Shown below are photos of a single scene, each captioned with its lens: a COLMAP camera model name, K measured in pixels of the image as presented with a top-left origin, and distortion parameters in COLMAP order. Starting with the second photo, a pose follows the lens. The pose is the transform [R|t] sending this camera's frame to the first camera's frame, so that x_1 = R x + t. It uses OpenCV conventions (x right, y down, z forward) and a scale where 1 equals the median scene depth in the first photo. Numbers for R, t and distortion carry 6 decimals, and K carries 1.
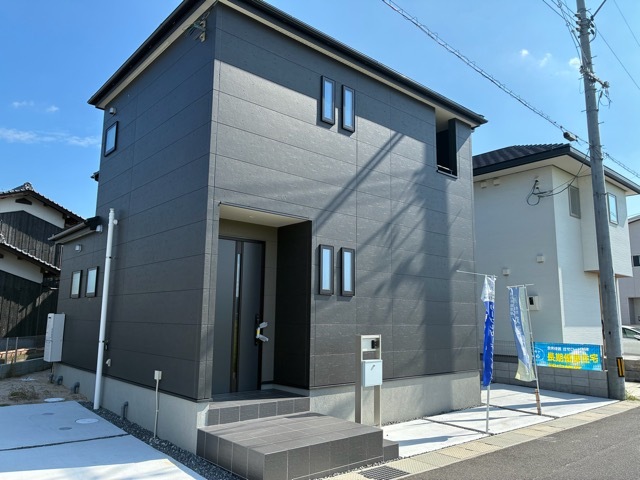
lens RADIAL K [[484.7, 0, 314.9], [0, 484.7, 240.8], [0, 0, 1]] dist [0.027441, -0.025280]
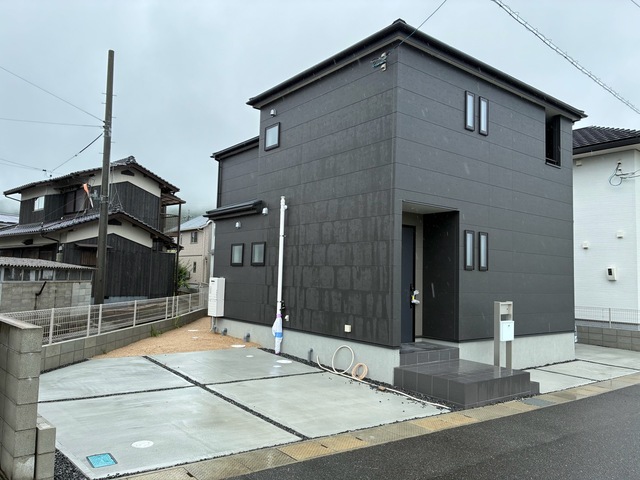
lens RADIAL K [[484.7, 0, 325.6], [0, 484.7, 235.5], [0, 0, 1]] dist [0.027441, -0.025280]
pose [[0.998489, 0.011558, -0.053716, -0.252835], [-0.007809, 0.997553, 0.069483, -0.056008], [0.054388, -0.068958, 0.996136, -0.246434]]
